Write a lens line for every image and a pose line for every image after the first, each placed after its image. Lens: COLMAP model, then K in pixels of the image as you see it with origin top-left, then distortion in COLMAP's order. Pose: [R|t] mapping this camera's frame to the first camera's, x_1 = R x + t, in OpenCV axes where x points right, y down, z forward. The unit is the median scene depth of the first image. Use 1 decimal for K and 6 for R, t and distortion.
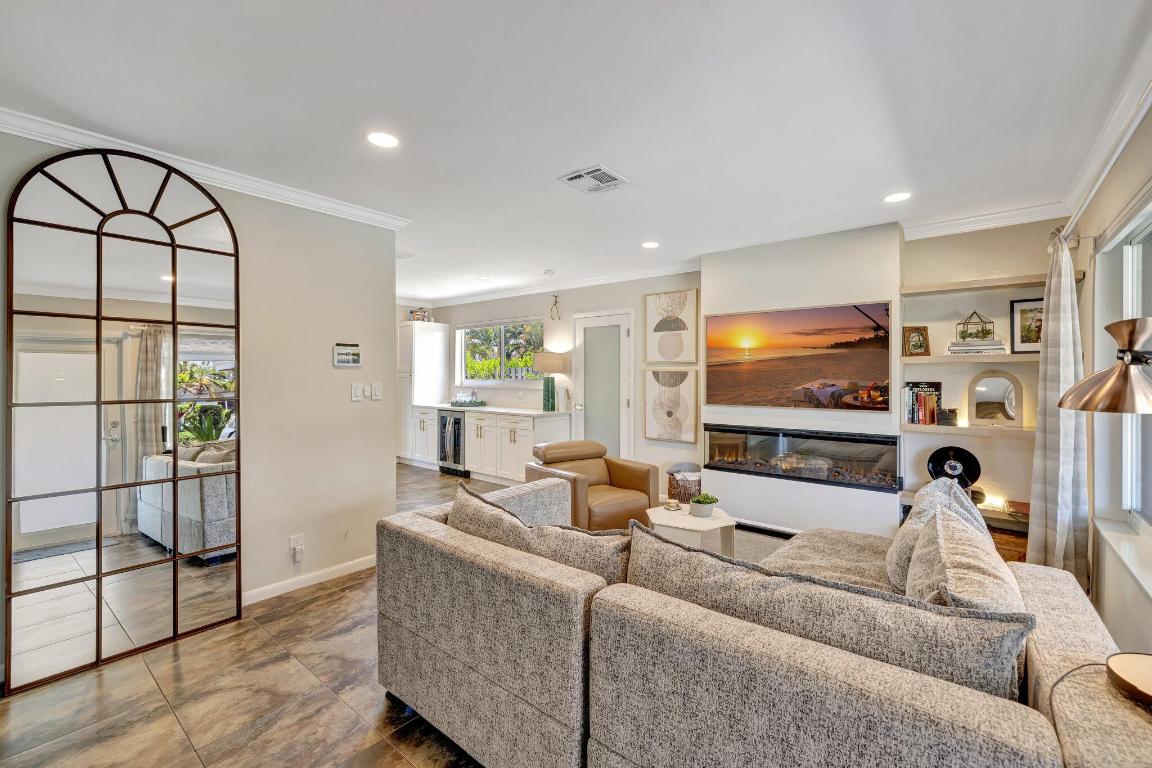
lens RADIAL K [[489.6, 0, 570.6], [0, 489.6, 374.2], [0, 0, 1]] dist [-0.001890, 0.002010]
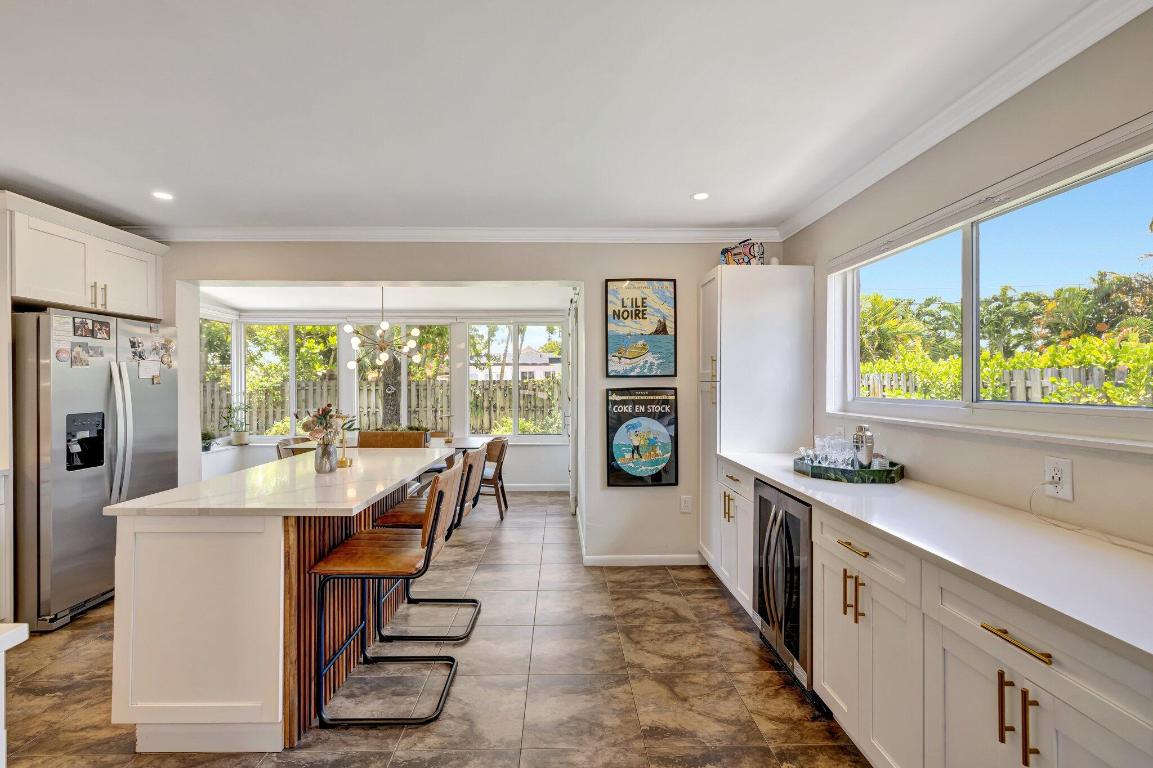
lens RADIAL K [[490.0, 0, 567.0], [0, 490.0, 385.1], [0, 0, 1]] dist [-0.001890, 0.002010]
pose [[0.651365, -0.000953, -0.758764, -0.096180], [0.004380, 0.999987, 0.002504, -0.001906], [0.758752, -0.004954, 0.651361, 0.815762]]
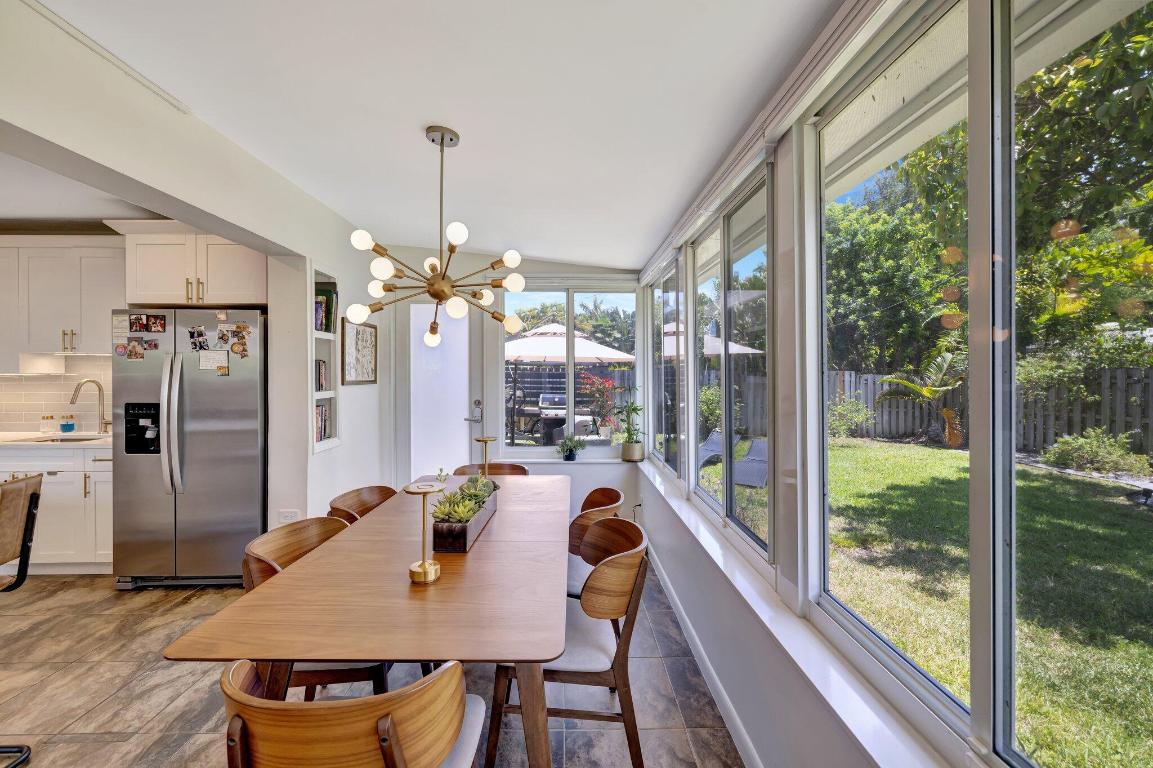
lens RADIAL K [[490.0, 0, 572.3], [0, 490.0, 373.9], [0, 0, 1]] dist [-0.001890, 0.002010]
pose [[-0.756758, 0.000093, -0.653695, -0.866959], [0.000441, 1.000000, -0.000368, -0.005418], [0.653695, -0.000567, -0.756758, 1.546464]]
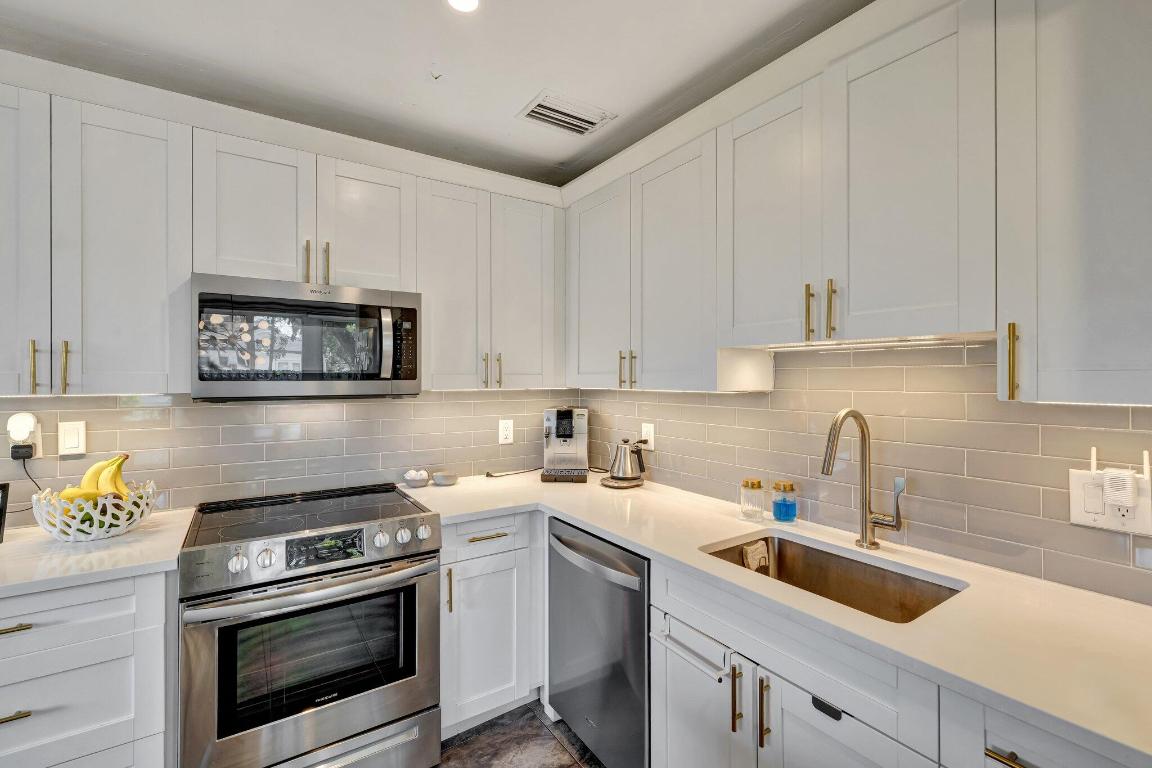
lens RADIAL K [[489.6, 0, 567.7], [0, 489.6, 378.1], [0, 0, 1]] dist [-0.001890, 0.002010]
pose [[-0.956573, -0.003346, 0.291472, -0.729081], [-0.004617, 0.999983, -0.003674, -0.014656], [-0.291455, -0.004860, -0.956572, 0.866126]]
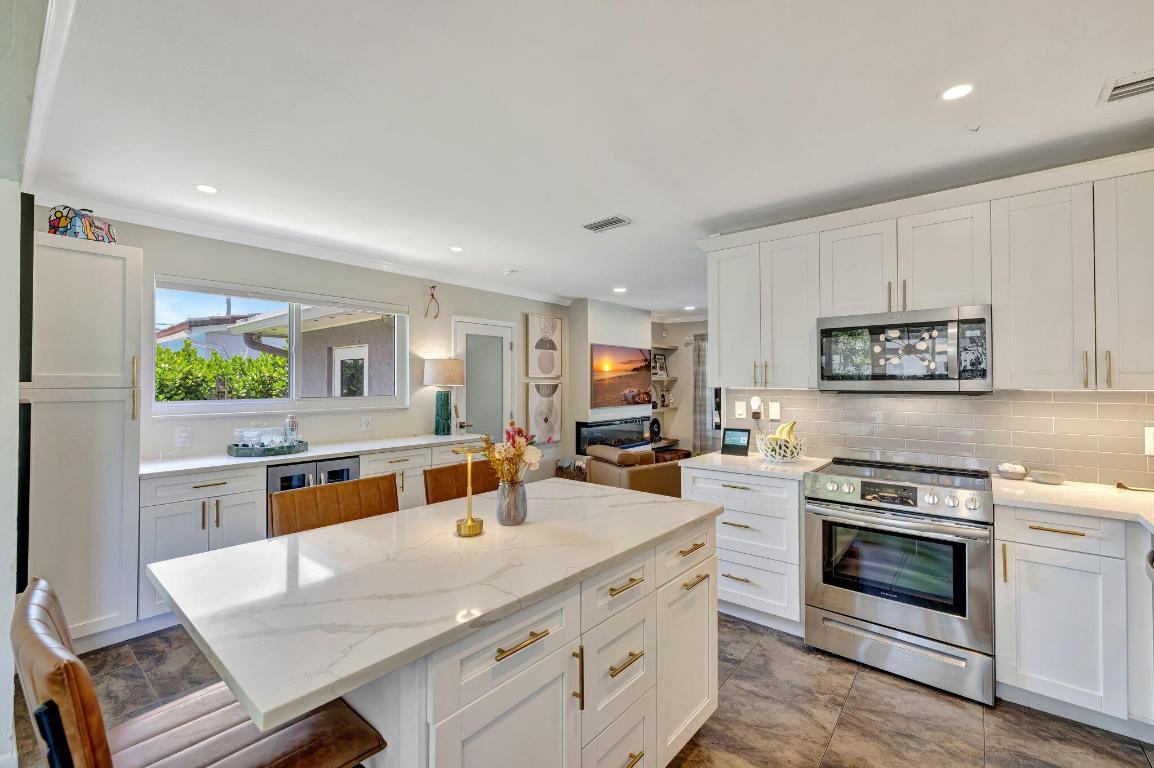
lens RADIAL K [[490.4, 0, 577.9], [0, 490.4, 376.6], [0, 0, 1]] dist [-0.001890, 0.002010]
pose [[-0.008077, 0.009766, 0.999920, -0.946973], [-0.001231, 0.999951, -0.009776, -0.011719], [-0.999967, -0.001310, -0.008064, 0.906952]]
